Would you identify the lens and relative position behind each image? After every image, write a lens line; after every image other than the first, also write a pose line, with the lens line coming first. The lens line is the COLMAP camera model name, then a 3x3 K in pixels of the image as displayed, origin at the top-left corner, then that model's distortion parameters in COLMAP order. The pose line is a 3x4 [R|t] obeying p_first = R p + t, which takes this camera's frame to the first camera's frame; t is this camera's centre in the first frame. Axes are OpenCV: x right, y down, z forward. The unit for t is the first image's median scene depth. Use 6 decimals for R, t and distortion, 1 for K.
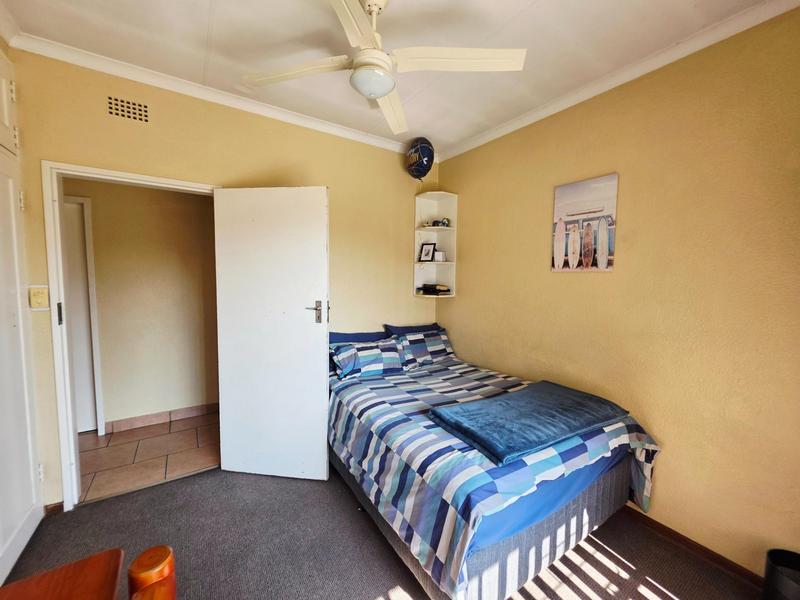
lens RADIAL K [[318.5, 0, 398.1], [0, 318.5, 297.4], [0, 0, 1]] dist [0.003696, -0.000099]
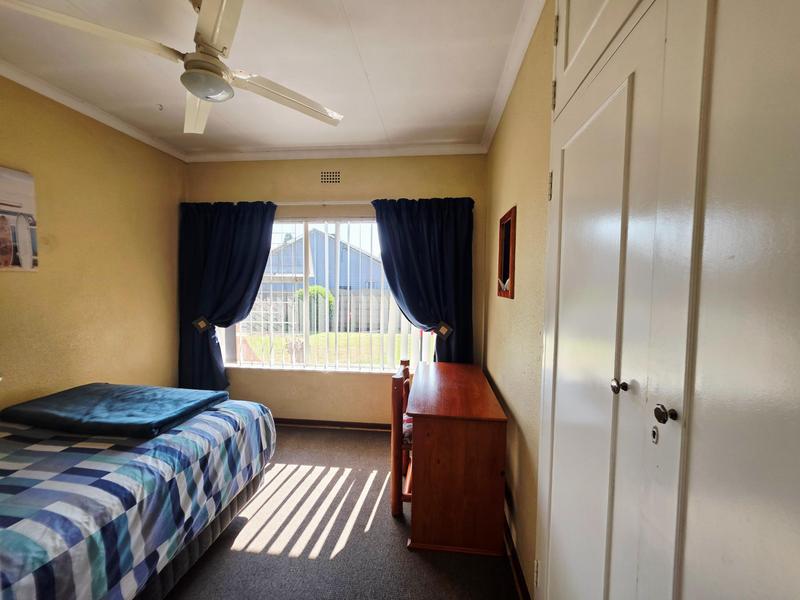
lens RADIAL K [[318.5, 0, 405.8], [0, 318.5, 301.1], [0, 0, 1]] dist [0.003696, -0.000099]
pose [[-0.779817, -0.056300, 0.623471, -0.873447], [0.023618, 0.992593, 0.119172, -0.081250], [-0.625562, 0.107658, -0.772711, 1.056407]]
